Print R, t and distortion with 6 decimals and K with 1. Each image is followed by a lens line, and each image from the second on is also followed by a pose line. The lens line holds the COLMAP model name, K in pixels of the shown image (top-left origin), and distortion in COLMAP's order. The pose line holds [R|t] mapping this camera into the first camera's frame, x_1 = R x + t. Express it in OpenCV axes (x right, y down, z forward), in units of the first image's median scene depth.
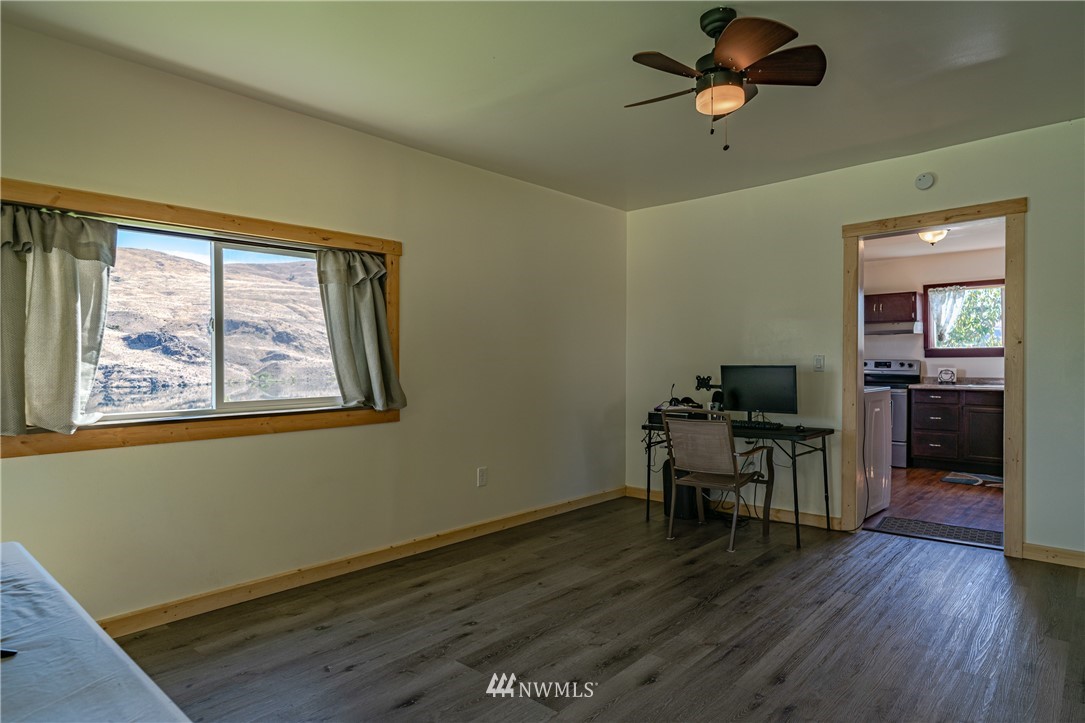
lens RADIAL K [[614.8, 0, 547.5], [0, 614.8, 360.2], [0, 0, 1]] dist [0.001693, 0.000269]
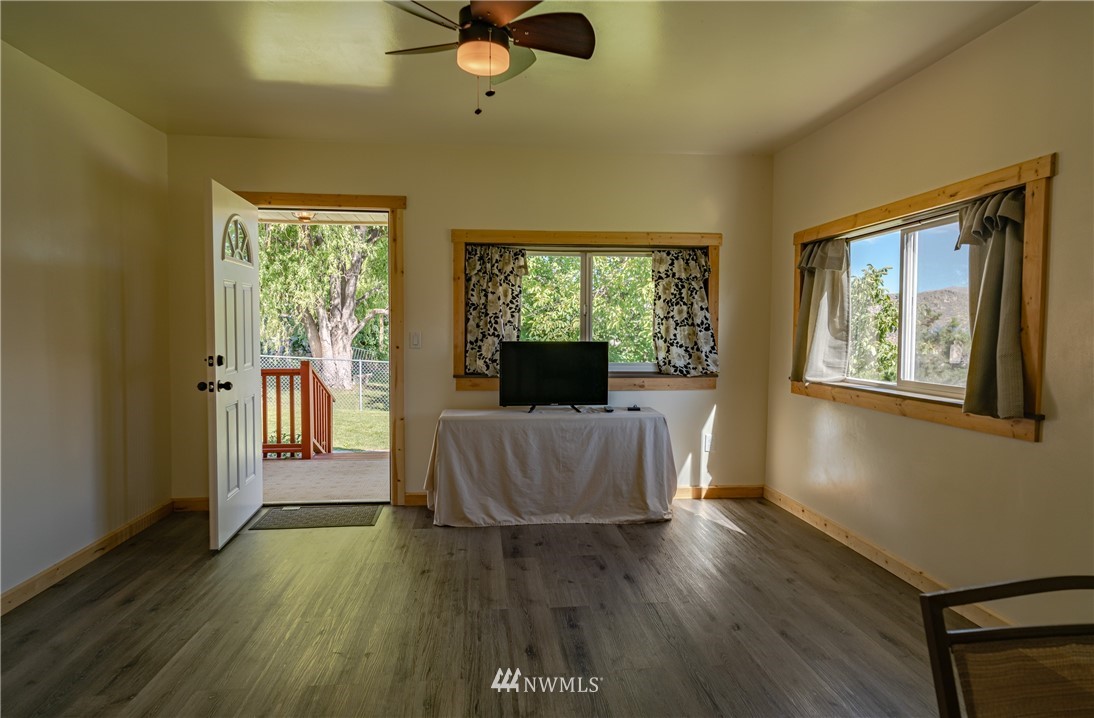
lens RADIAL K [[644.8, 0, 547.0], [0, 644.8, 359.0], [0, 0, 1]] dist [-0.001201, -0.000254]
pose [[-0.675758, 0.026493, -0.736647, 0.769075], [-0.010138, 0.998925, 0.045226, -0.011968], [0.737054, 0.038030, -0.674763, 1.432404]]
